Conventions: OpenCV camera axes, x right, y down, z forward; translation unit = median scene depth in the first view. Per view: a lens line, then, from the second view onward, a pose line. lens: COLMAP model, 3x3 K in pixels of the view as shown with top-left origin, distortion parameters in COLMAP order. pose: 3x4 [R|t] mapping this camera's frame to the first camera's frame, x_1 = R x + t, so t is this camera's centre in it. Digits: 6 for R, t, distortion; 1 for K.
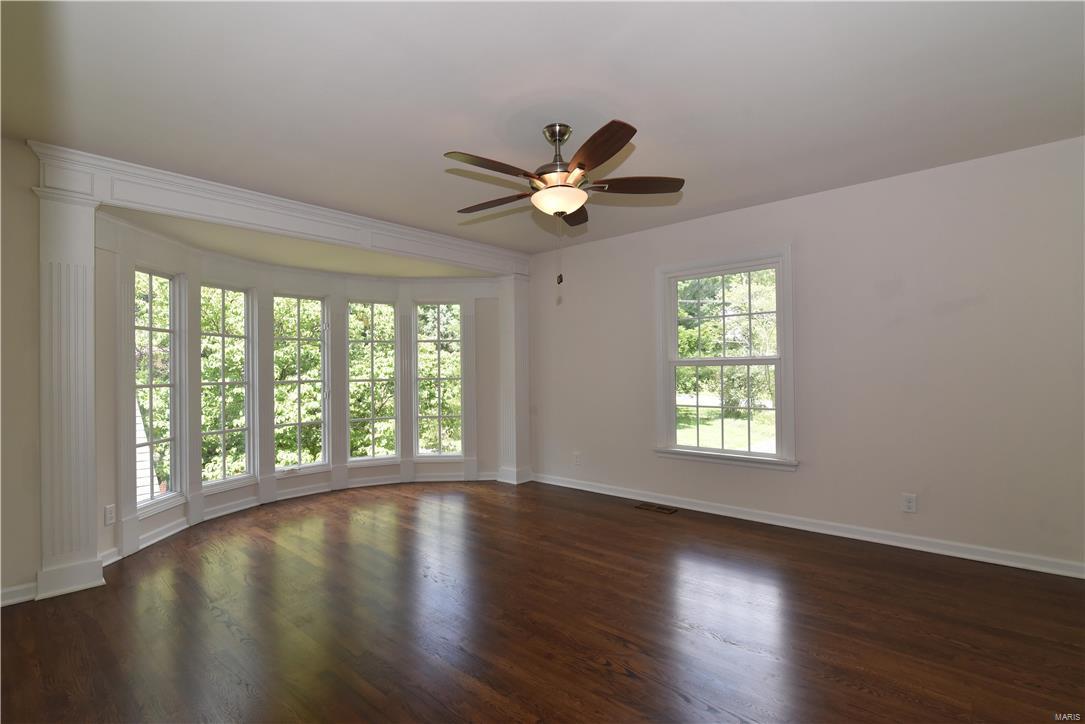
lens RADIAL K [[502.1, 0, 542.5], [0, 502.1, 362.0], [0, 0, 1]] dist [-0.002202, -0.000440]
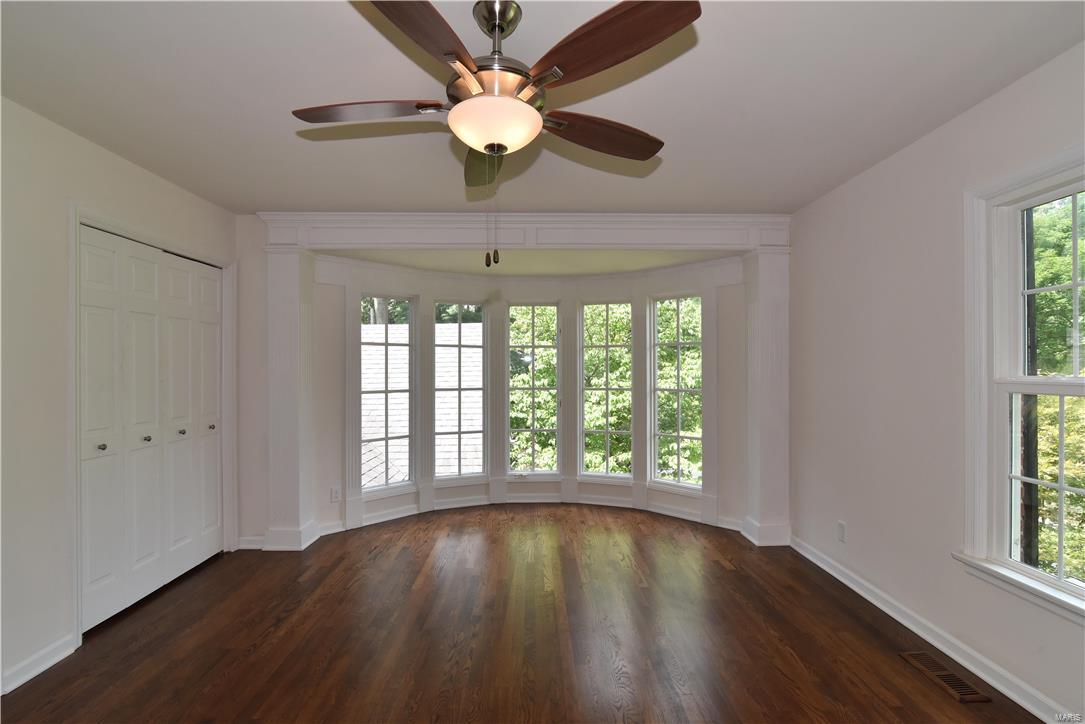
lens RADIAL K [[502.1, 0, 542.5], [0, 502.1, 362.0], [0, 0, 1]] dist [-0.002202, -0.000440]
pose [[0.693178, -0.000329, -0.720766, 0.282629], [0.006161, 0.999966, 0.005468, -0.021880], [0.720740, -0.008231, 0.693157, 0.344950]]
